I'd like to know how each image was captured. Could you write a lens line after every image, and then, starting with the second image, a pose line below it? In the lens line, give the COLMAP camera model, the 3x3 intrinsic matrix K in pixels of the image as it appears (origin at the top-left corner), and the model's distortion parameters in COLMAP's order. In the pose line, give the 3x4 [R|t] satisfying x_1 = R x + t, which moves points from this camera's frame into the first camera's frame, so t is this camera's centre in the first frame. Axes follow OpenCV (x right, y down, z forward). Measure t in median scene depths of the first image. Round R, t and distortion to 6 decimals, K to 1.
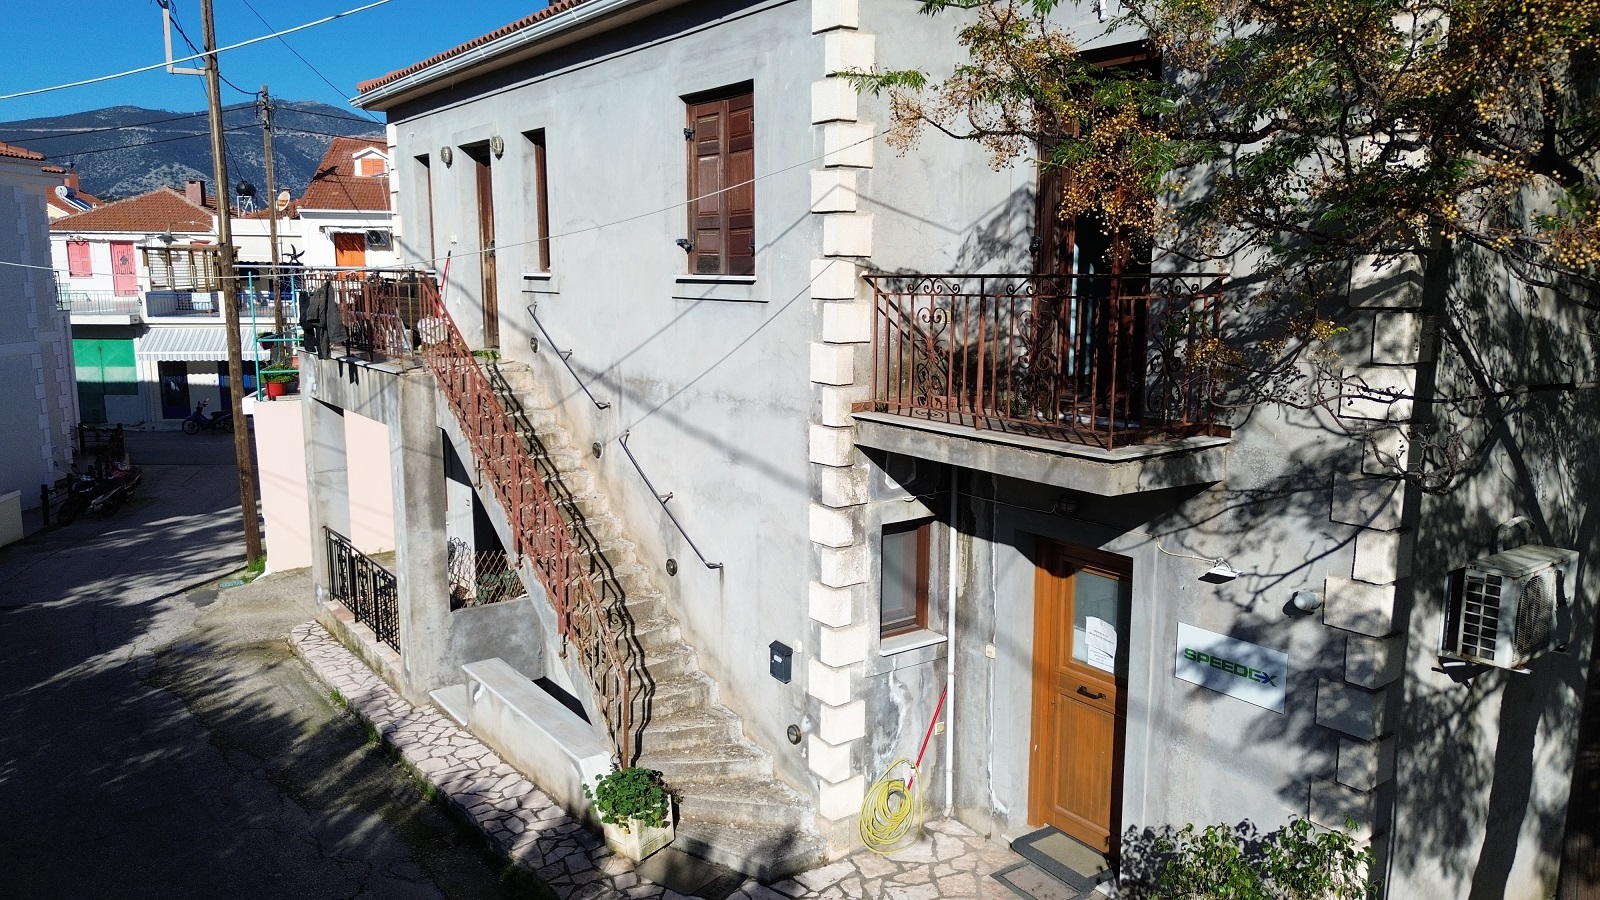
lens RADIAL K [[1146.9, 0, 800.0], [0, 1146.9, 450.0], [0, 0, 1]] dist [0.038712, 0.001426]
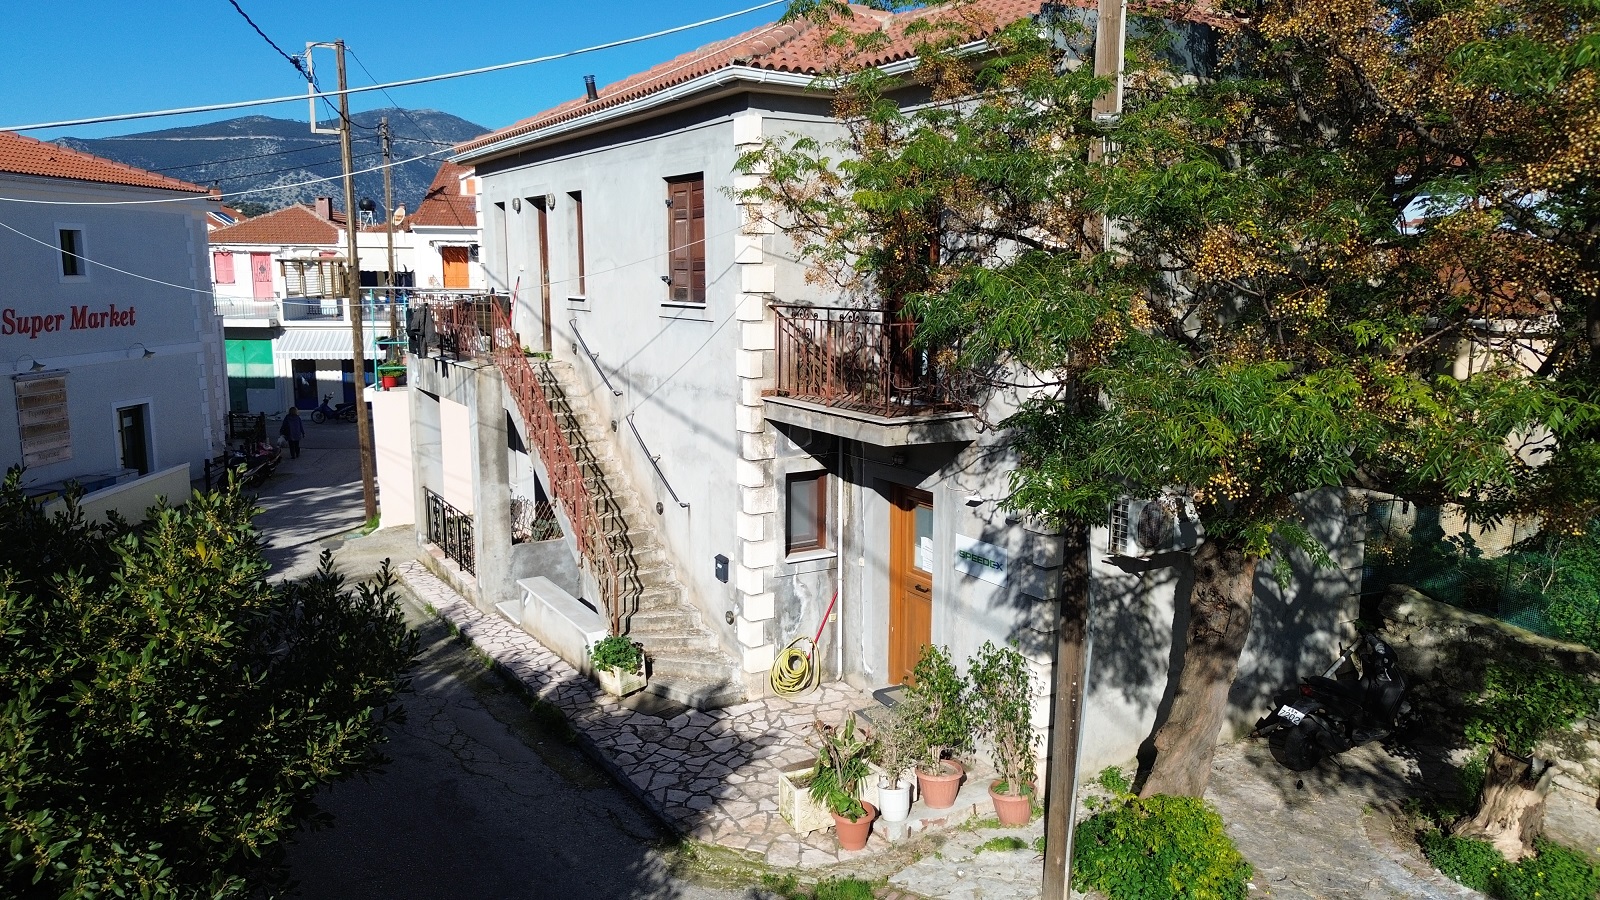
lens RADIAL K [[1132.3, 0, 800.0], [0, 1132.3, 450.0], [0, 0, 1]] dist [0.085191, -0.099203]
pose [[0.996596, 0.012810, -0.081445, 0.181879], [-0.012867, 0.999917, -0.000185, 0.030760], [0.081436, 0.001233, 0.996678, -0.393300]]
